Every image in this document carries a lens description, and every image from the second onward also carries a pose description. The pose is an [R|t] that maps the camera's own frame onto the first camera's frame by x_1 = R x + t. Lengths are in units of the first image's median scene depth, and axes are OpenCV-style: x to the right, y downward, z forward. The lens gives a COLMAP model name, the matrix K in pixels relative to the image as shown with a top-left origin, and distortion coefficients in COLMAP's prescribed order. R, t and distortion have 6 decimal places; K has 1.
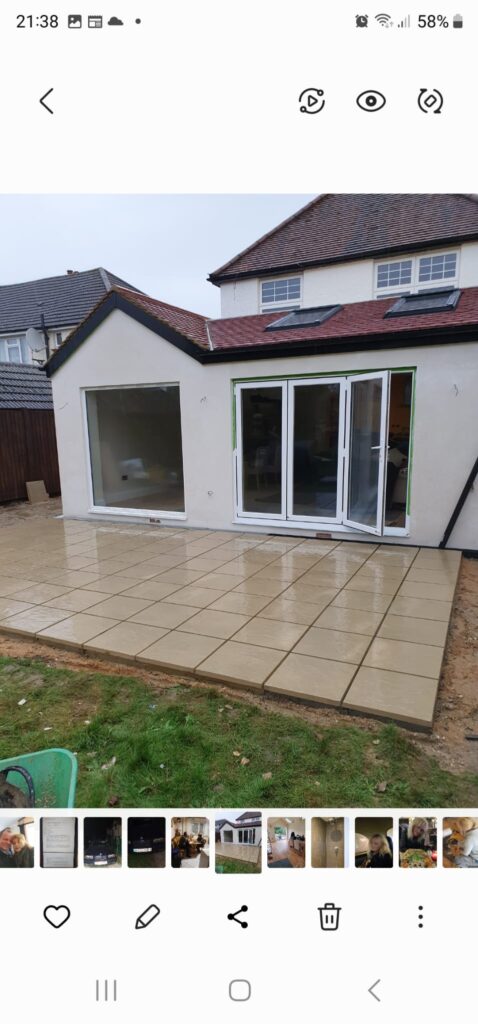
lens RADIAL K [[509.1, 0, 252.4], [0, 509.1, 514.4], [0, 0, 1]] dist [0.001304, 0.000099]
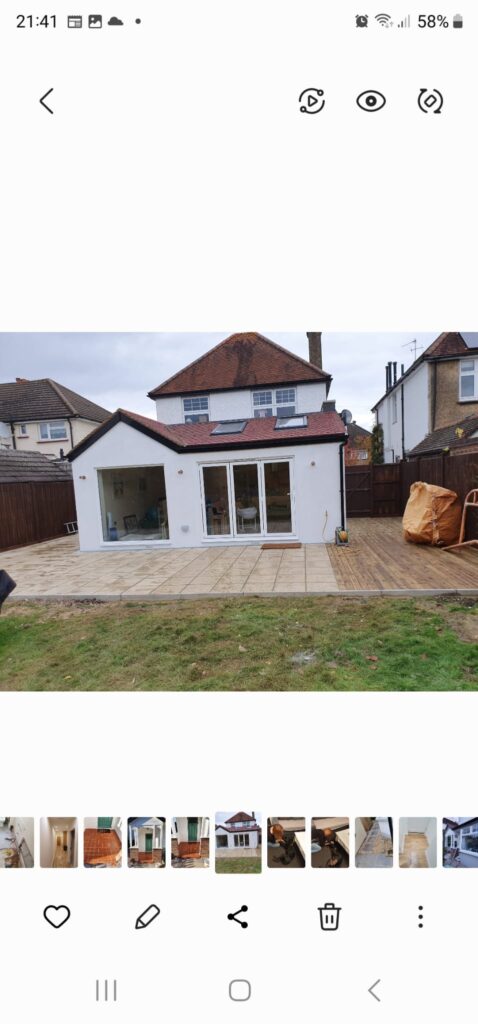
lens RADIAL K [[509.1, 0, 252.4], [0, 509.1, 514.4], [0, 0, 1]] dist [0.001304, 0.000099]
pose [[0.931898, -0.057682, 0.358104, -0.408987], [0.098858, 0.990289, -0.097749, 0.089731], [-0.348988, 0.126493, 0.928551, -0.567384]]
